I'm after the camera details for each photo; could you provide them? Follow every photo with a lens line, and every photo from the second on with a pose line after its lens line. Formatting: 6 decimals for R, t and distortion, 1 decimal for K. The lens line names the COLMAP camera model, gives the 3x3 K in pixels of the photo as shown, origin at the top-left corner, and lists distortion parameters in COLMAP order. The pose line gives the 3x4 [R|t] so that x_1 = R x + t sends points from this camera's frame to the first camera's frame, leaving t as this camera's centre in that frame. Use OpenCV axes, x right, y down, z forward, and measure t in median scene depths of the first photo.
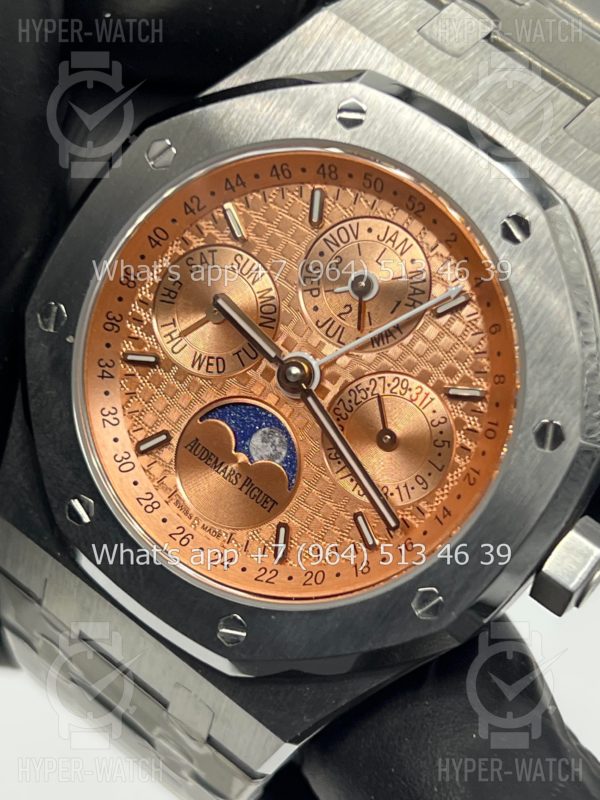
lens RADIAL K [[1898.9, 0, 291.5], [0, 1898.9, 399.9], [0, 0, 1]] dist [0.188915, 0.000000]
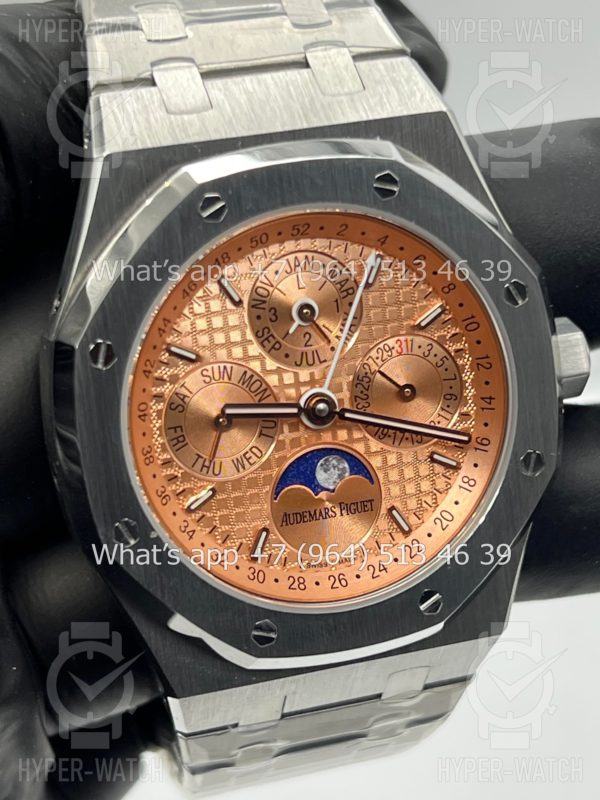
lens RADIAL K [[1898.9, 0, 297.4], [0, 1898.9, 394.8], [0, 0, 1]] dist [0.188915, 0.000000]
pose [[0.607872, -0.705736, 0.363908, -0.407782], [0.643175, 0.706383, 0.295548, -0.358723], [-0.465637, 0.054402, 0.883302, 0.000758]]
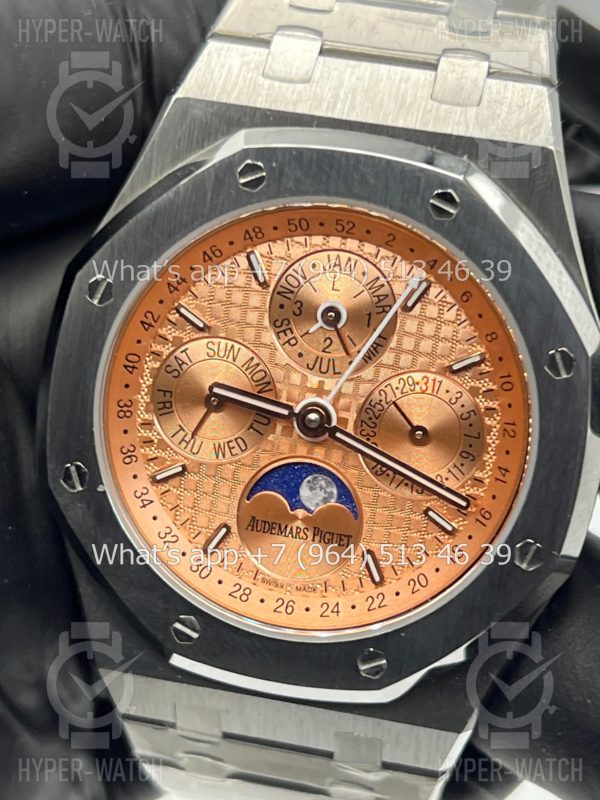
lens RADIAL K [[1898.9, 0, 285.6], [0, 1898.9, 396.6], [0, 0, 1]] dist [0.188915, 0.000000]
pose [[0.883249, -0.456582, 0.106789, -0.116345], [0.454604, 0.889625, 0.043624, -0.076639], [-0.114920, 0.010016, 0.993324, -0.042858]]
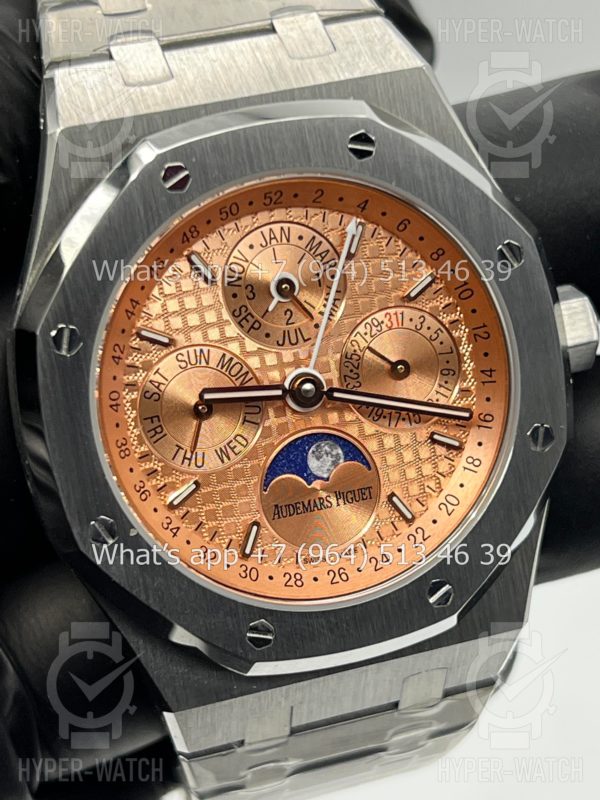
lens RADIAL K [[1898.9, 0, 297.5], [0, 1898.9, 401.0], [0, 0, 1]] dist [0.188915, 0.000000]
pose [[0.579538, -0.720731, 0.380372, -0.402044], [0.694643, 0.680950, 0.231903, -0.254434], [-0.426153, 0.129826, 0.895287, 0.053110]]
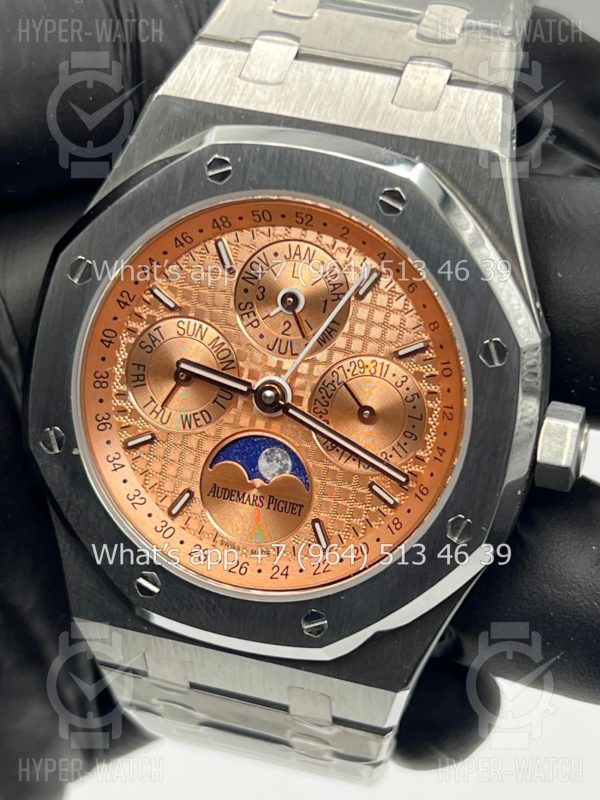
lens RADIAL K [[1898.9, 0, 300.7], [0, 1898.9, 398.3], [0, 0, 1]] dist [0.188915, 0.000000]
pose [[0.906268, -0.421592, 0.030620, -0.016433], [0.421359, 0.906786, 0.014027, -0.020346], [-0.033680, 0.000190, 0.999433, -0.137633]]
